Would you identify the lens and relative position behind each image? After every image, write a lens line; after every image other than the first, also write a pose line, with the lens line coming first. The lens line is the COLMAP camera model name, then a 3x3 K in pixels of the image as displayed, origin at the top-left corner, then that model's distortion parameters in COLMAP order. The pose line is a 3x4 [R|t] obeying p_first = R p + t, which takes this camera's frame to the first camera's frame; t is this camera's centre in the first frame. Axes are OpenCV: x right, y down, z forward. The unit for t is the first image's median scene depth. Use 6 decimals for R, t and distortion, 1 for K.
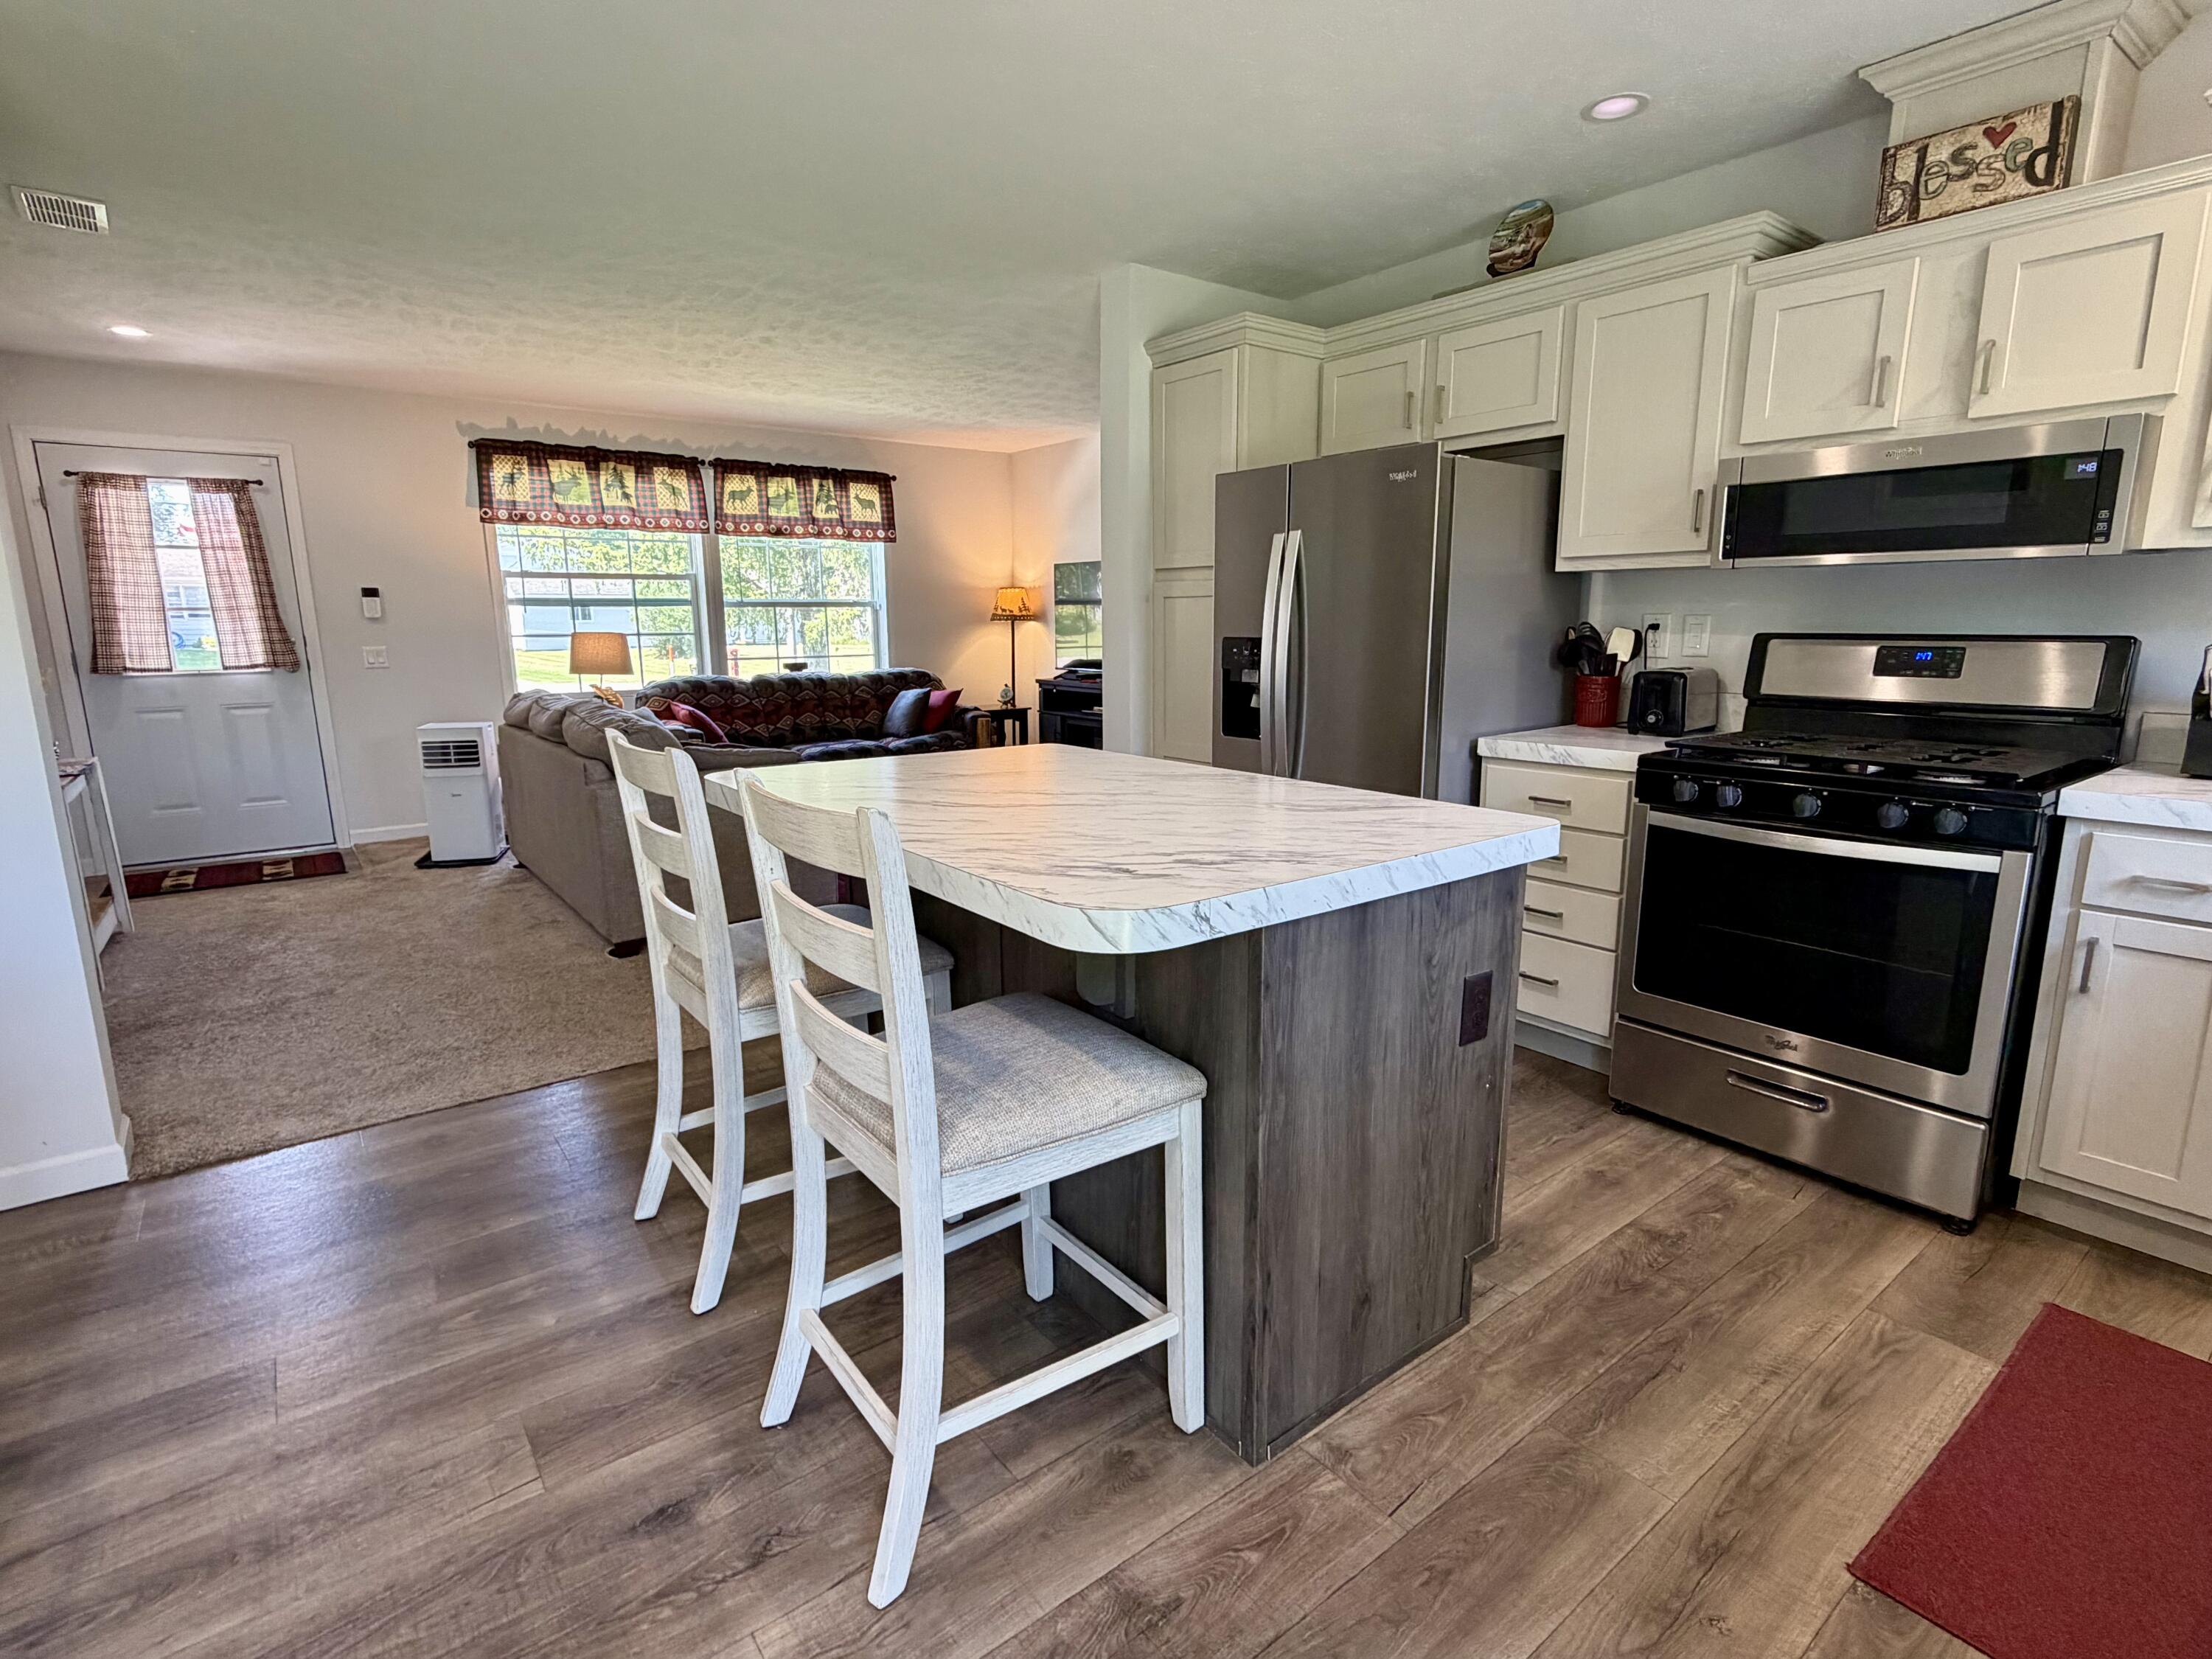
lens RADIAL K [[1082.3, 0, 1104.6], [0, 1082.3, 831.4], [0, 0, 1]] dist [0.000764, -0.001111]
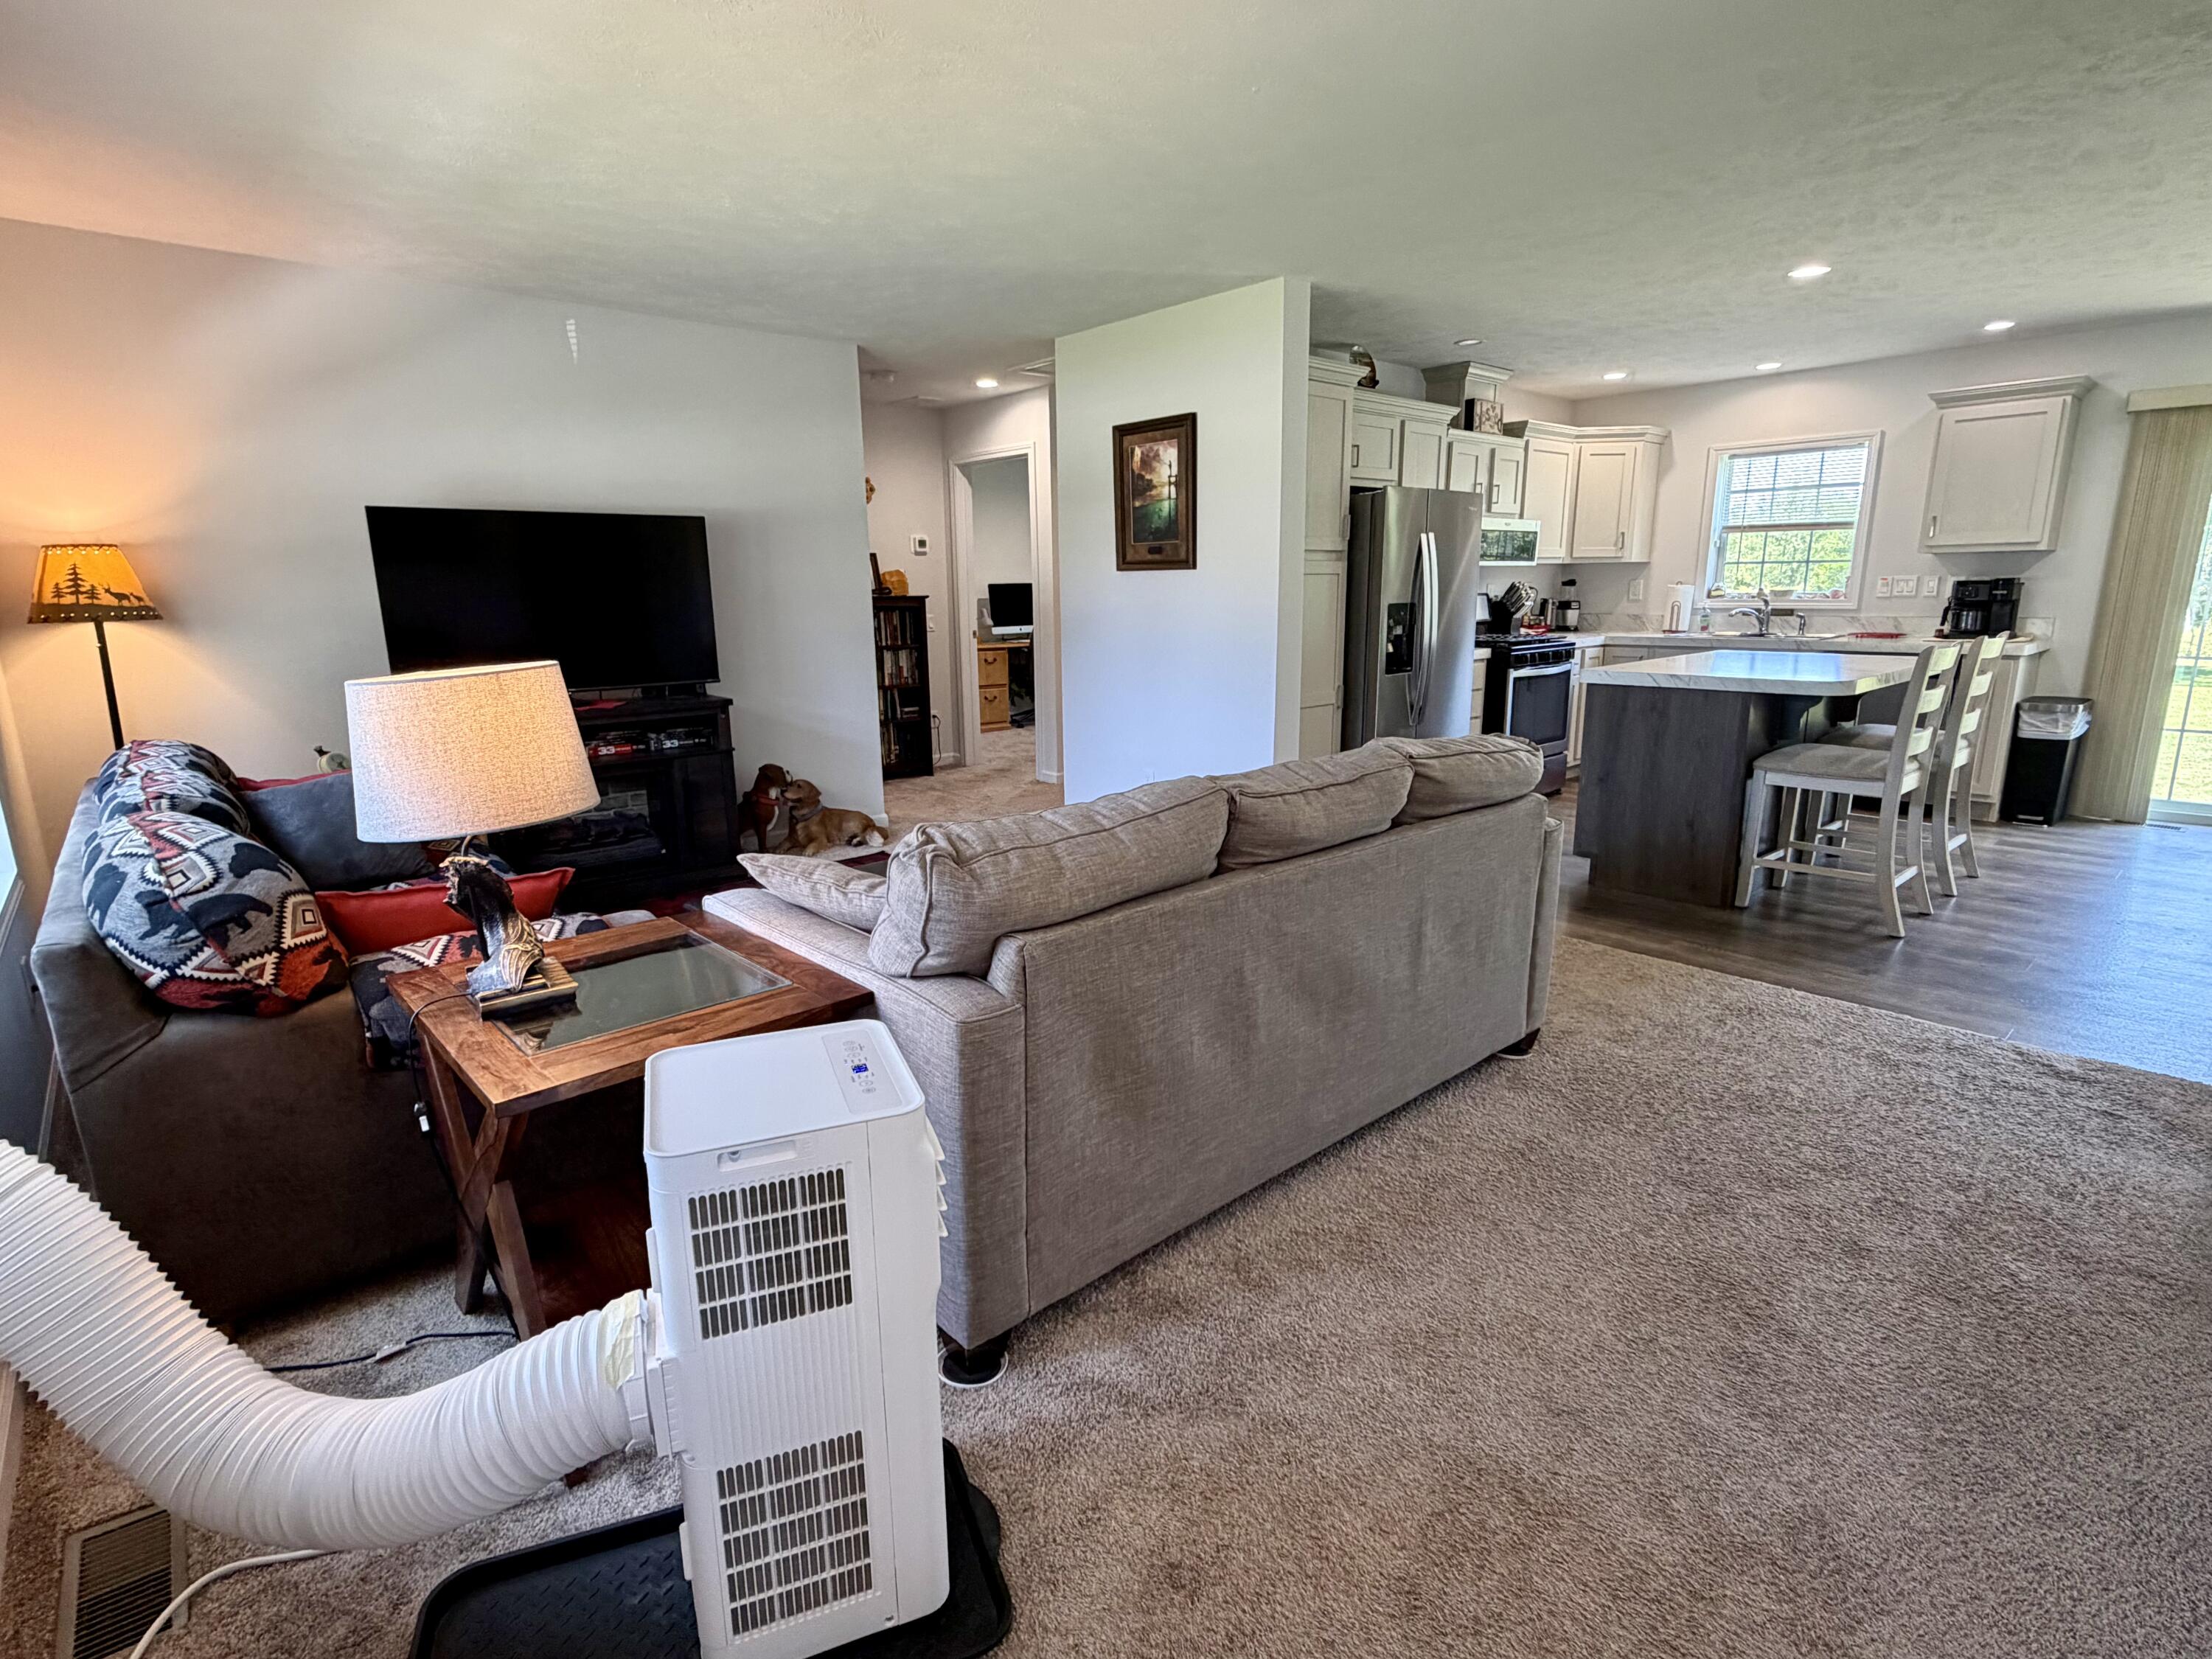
lens RADIAL K [[1082.3, 0, 1106.7], [0, 1082.3, 828.9], [0, 0, 1]] dist [0.000764, -0.001111]
pose [[-0.070261, -0.213020, 0.974518, -0.861842], [0.209626, 0.951965, 0.223203, -0.194920], [-0.975254, 0.219967, -0.022232, 0.973261]]
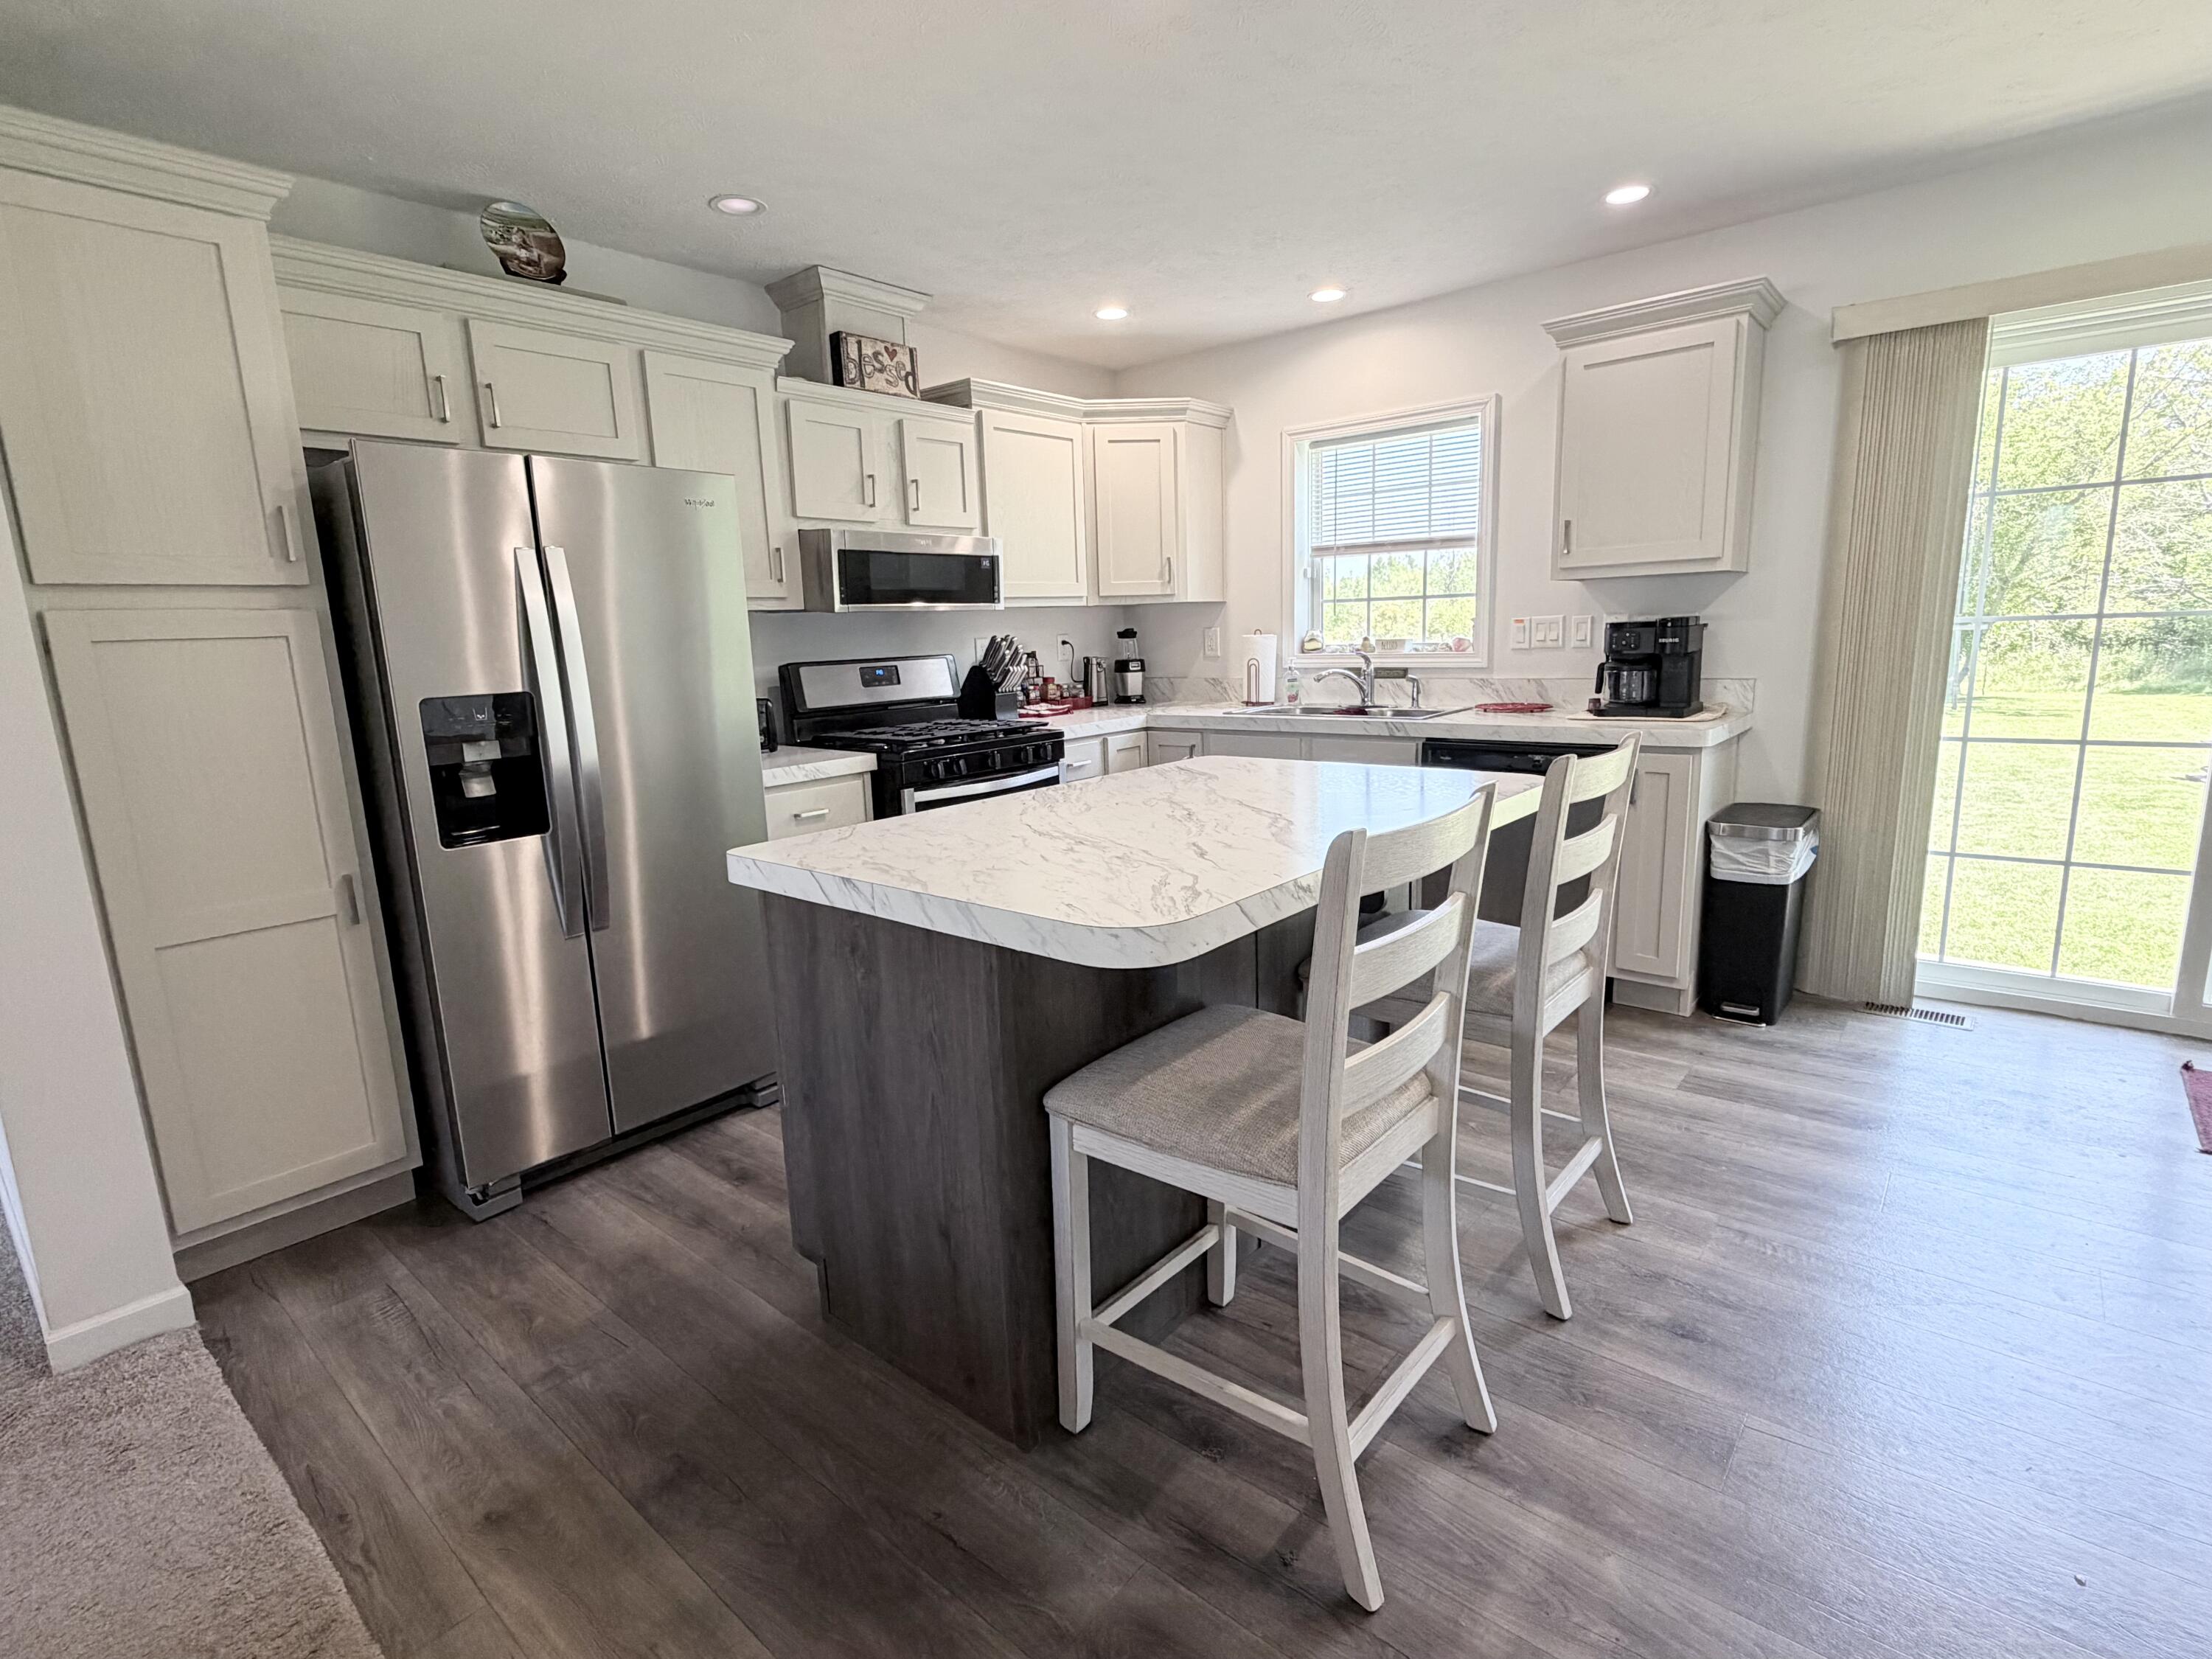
lens RADIAL K [[1065.5, 0, 1107.2], [0, 1065.5, 826.2], [0, 0, 1]] dist [0.001470, -0.000604]
pose [[-0.210569, -0.166342, 0.963323, -0.399697], [0.225726, 0.950515, 0.213471, -0.101216], [-0.951162, 0.262397, -0.162601, 0.494523]]
